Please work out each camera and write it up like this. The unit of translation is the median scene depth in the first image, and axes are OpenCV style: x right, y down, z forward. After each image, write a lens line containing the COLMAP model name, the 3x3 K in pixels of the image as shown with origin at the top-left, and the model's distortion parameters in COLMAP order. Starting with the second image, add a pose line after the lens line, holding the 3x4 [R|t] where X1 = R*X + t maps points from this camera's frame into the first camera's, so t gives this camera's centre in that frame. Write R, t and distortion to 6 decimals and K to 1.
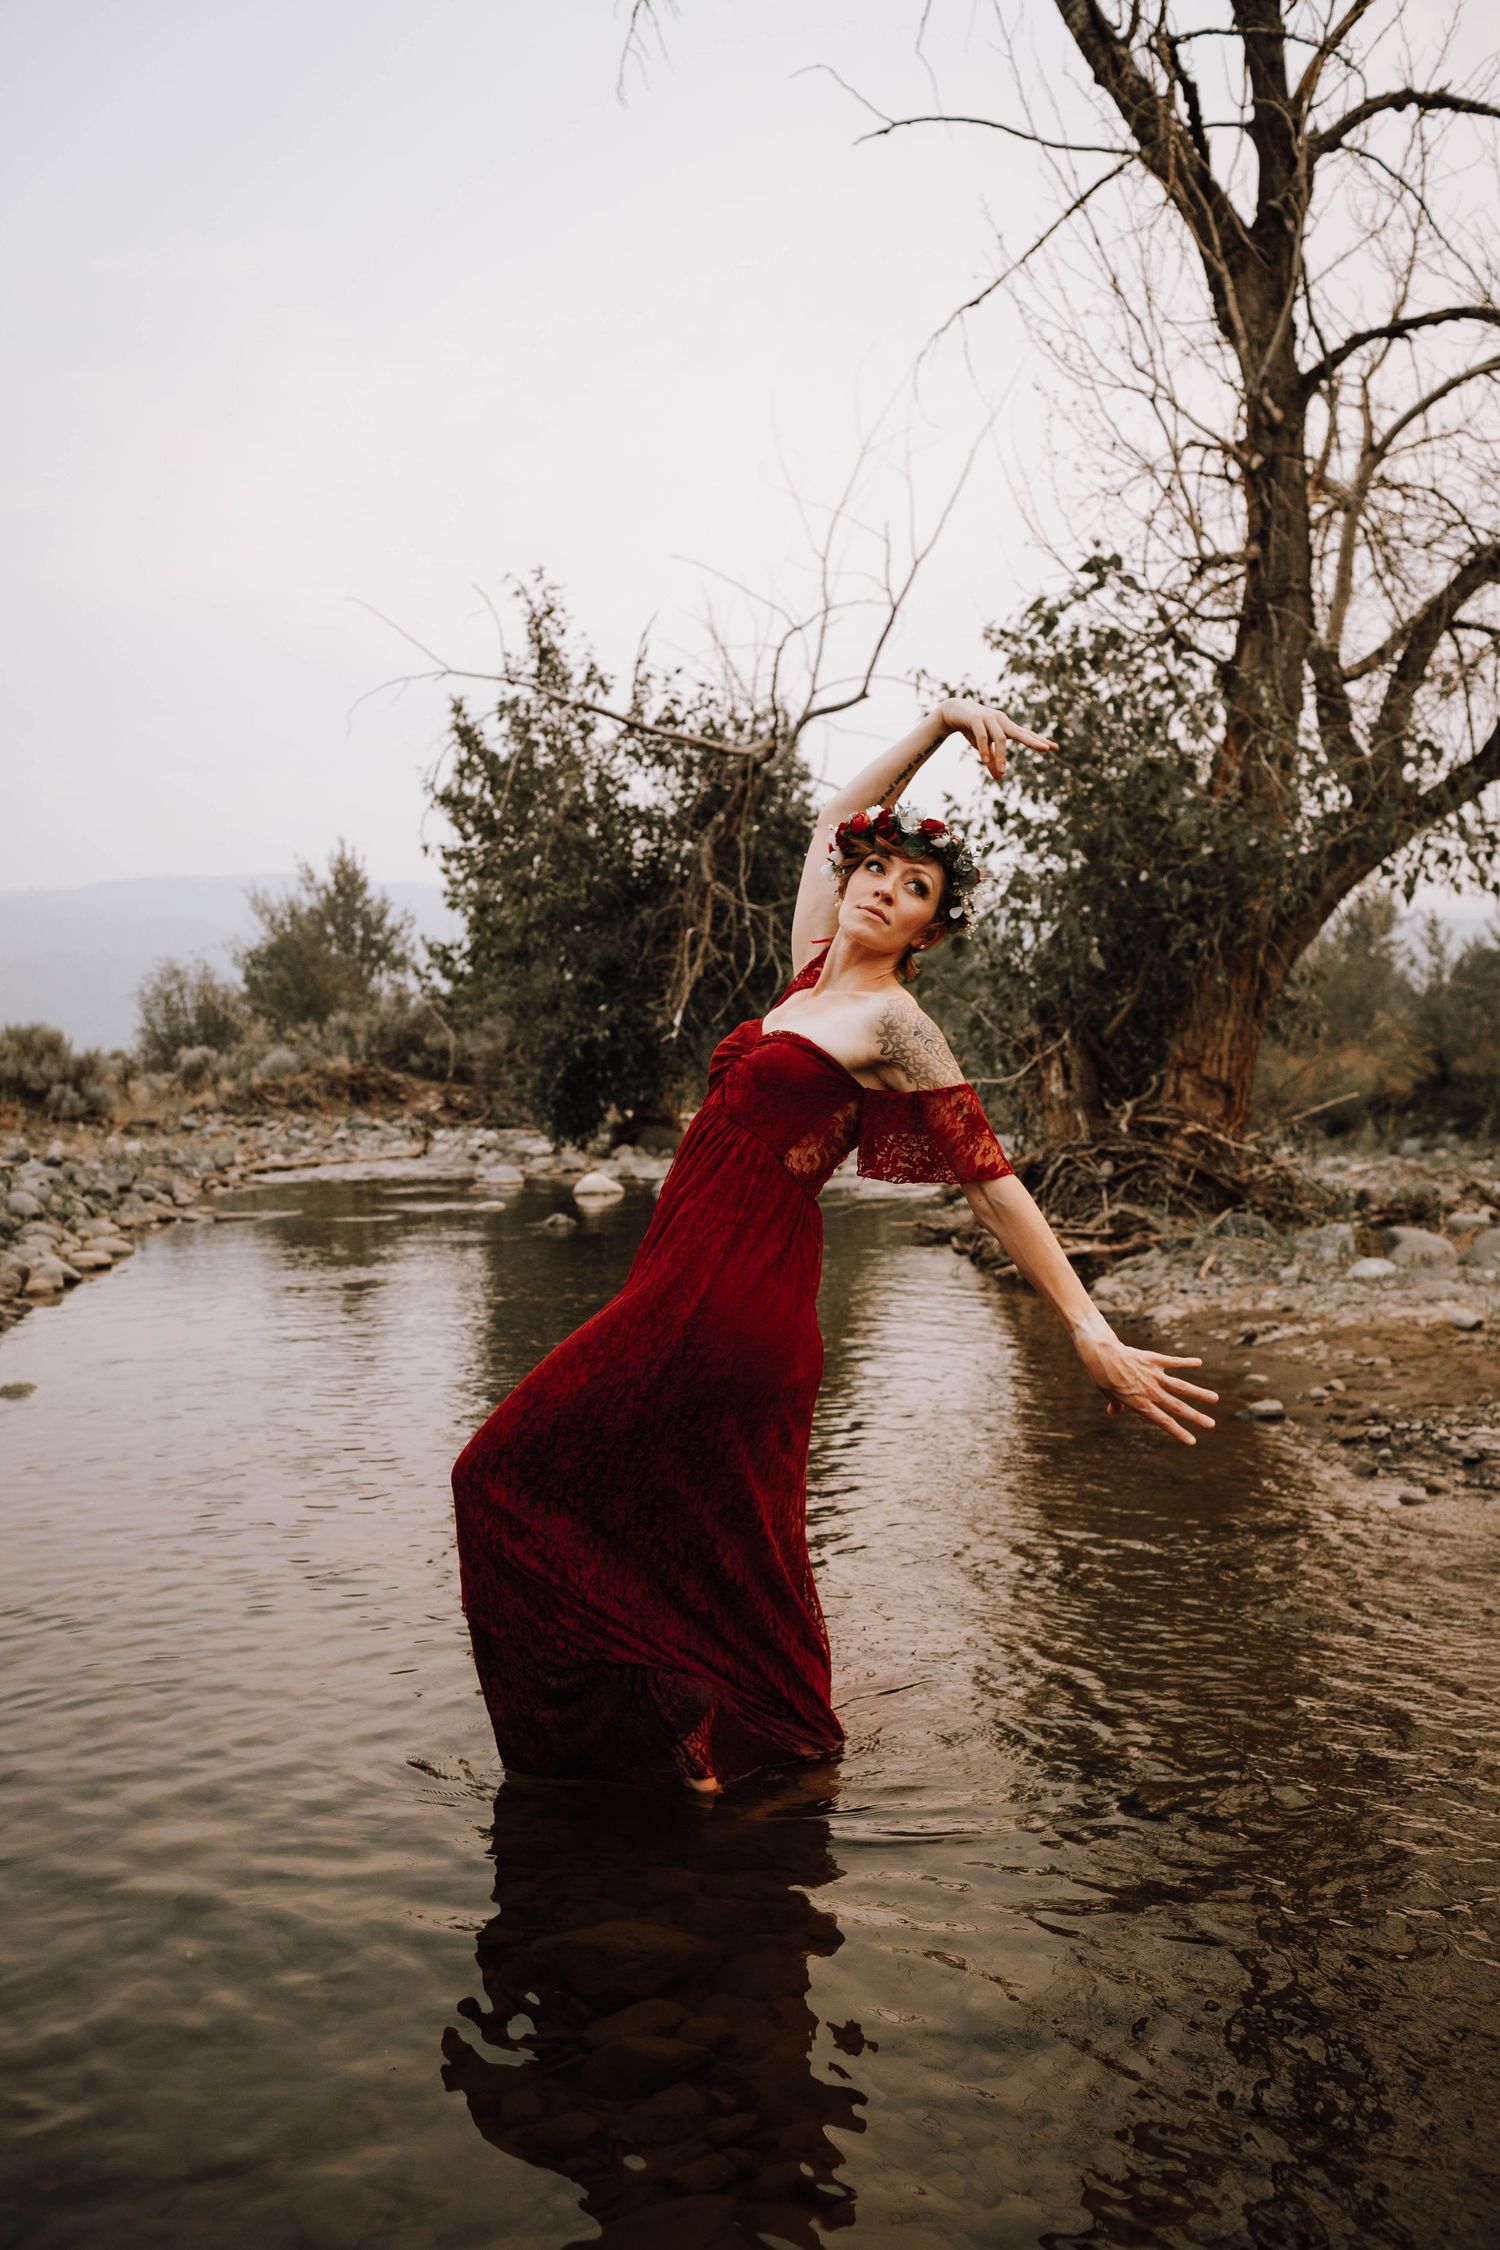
lens RADIAL K [[2270.0, 0, 750.0], [0, 2270.0, 1125.0], [0, 0, 1]] dist [-0.053439, 0.000291]
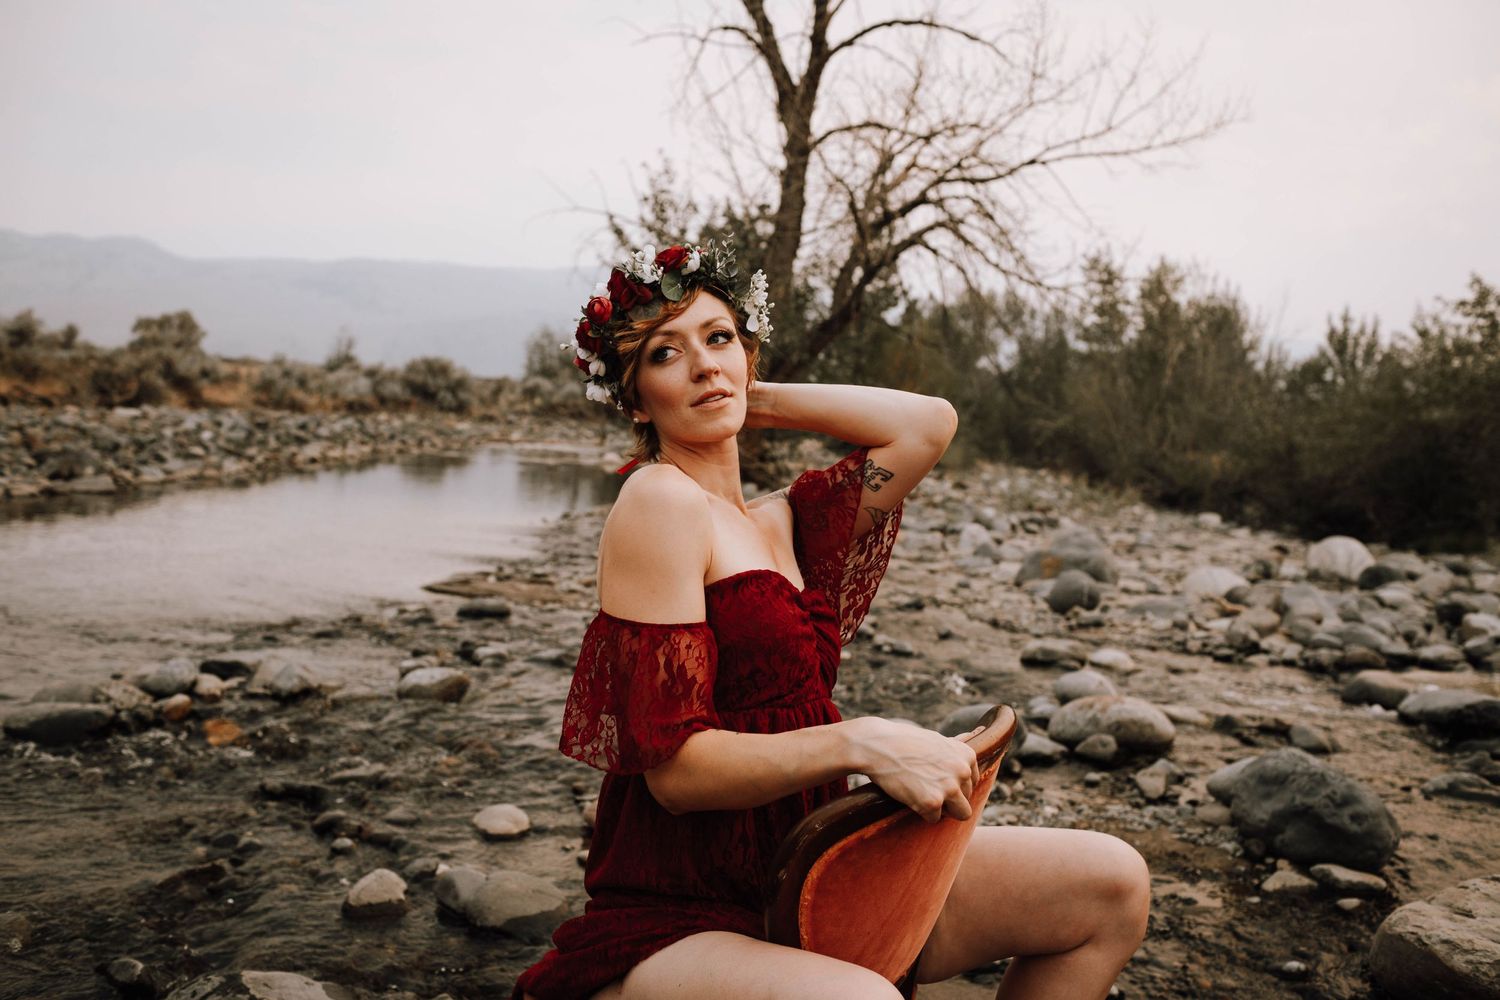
lens RADIAL K [[1513.3, 0, 750.0], [0, 1513.3, 500.0], [0, 0, 1]] dist [-0.053439, 0.000291]
pose [[0.983421, 0.110908, -0.143463, 0.425353], [-0.106917, 0.993643, 0.035259, 0.001558], [0.146462, -0.019336, 0.989027, -0.602997]]
